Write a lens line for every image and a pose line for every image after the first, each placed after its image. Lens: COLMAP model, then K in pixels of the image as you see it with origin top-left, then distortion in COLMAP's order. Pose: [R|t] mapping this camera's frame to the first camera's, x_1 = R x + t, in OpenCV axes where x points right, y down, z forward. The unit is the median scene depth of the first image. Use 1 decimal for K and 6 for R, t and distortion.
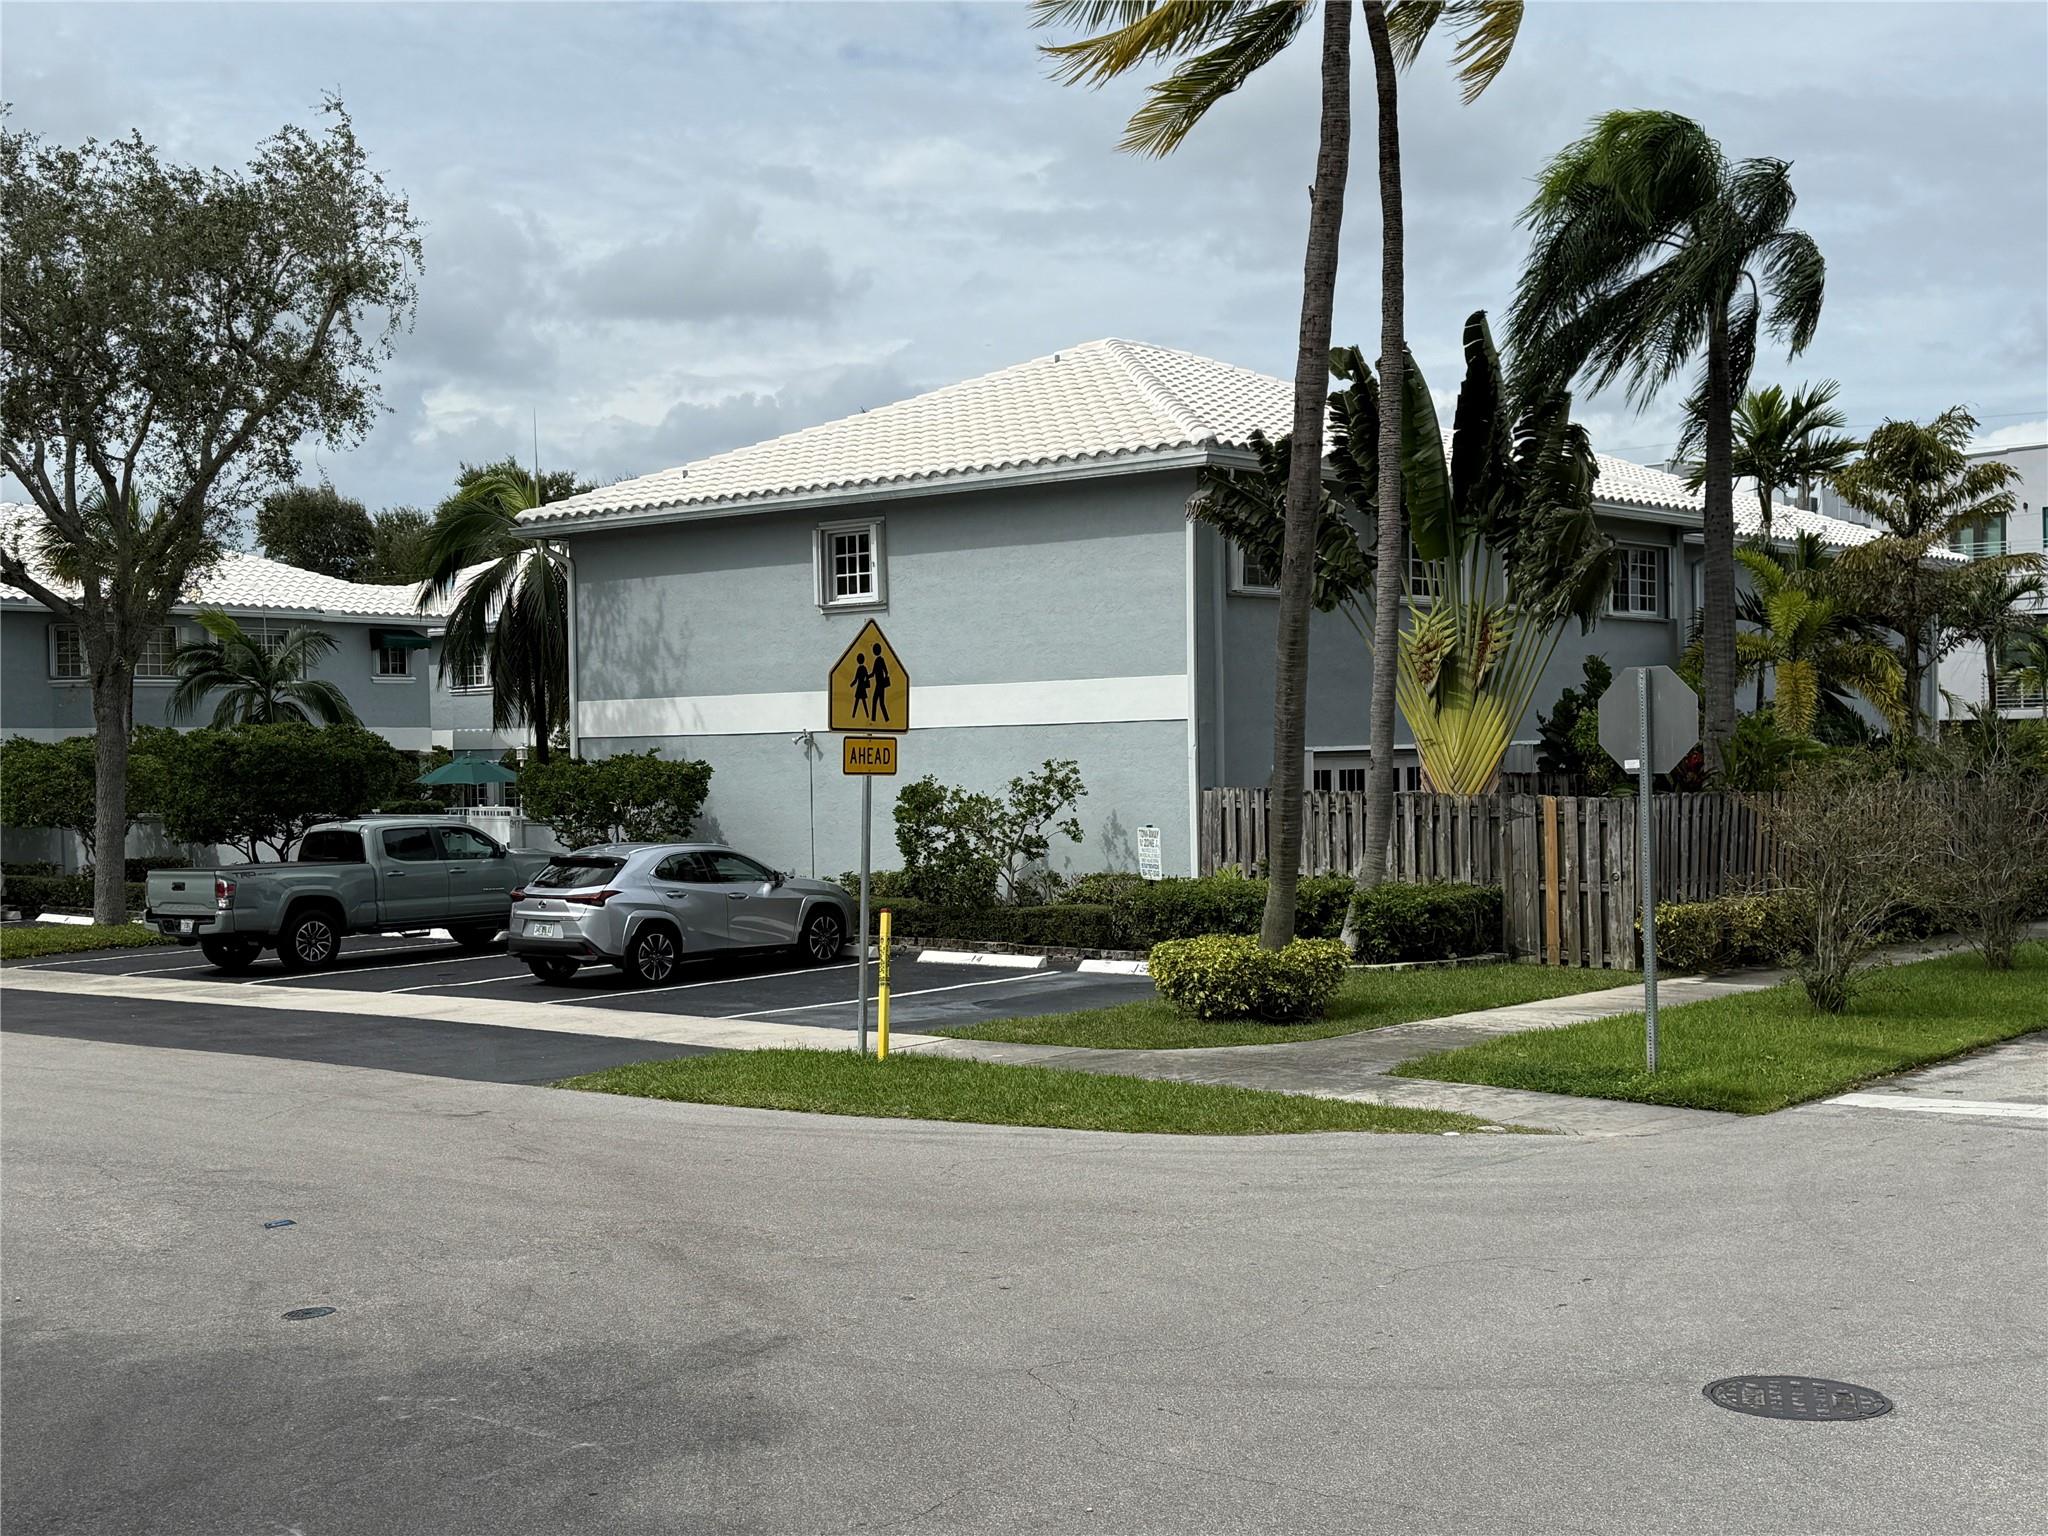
lens RADIAL K [[2448.0, 0, 1024.0], [0, 2448.0, 768.0], [0, 0, 1]] dist [0.109114, 0.006545]
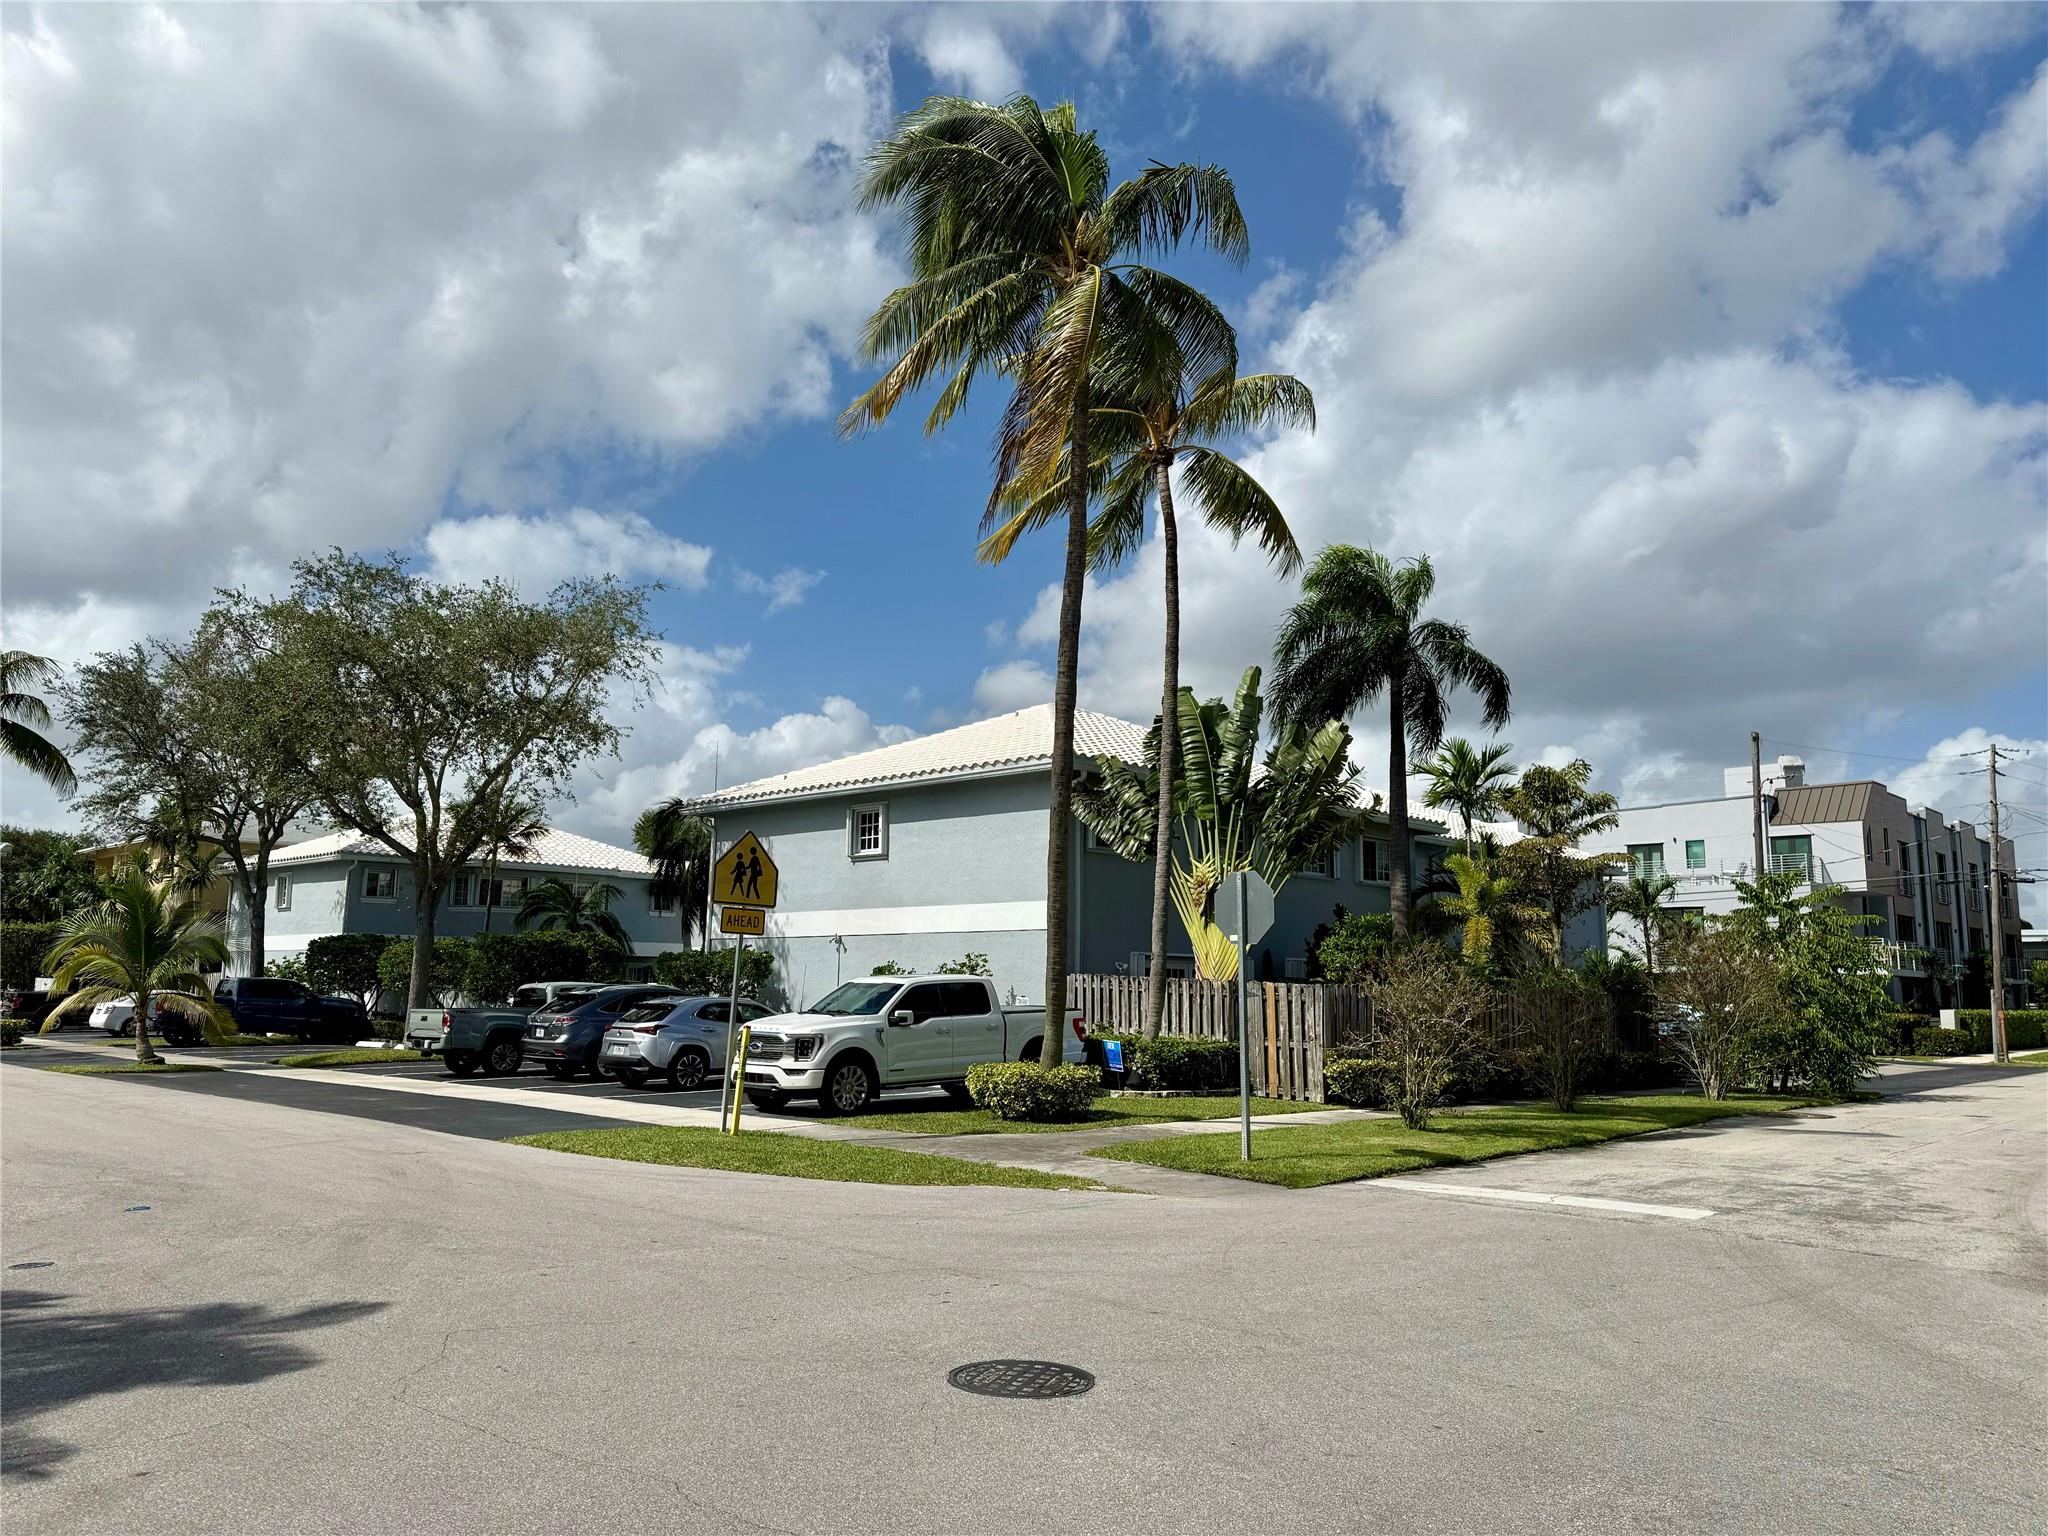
lens RADIAL K [[1430.8, 0, 1024.0], [0, 1430.8, 768.0], [0, 0, 1]] dist [0.121499, -0.214865]
pose [[0.997212, 0.023835, -0.070714, 0.120309], [-0.034654, 0.987155, -0.155960, 0.024105], [0.066089, 0.157976, 0.985229, 0.092151]]
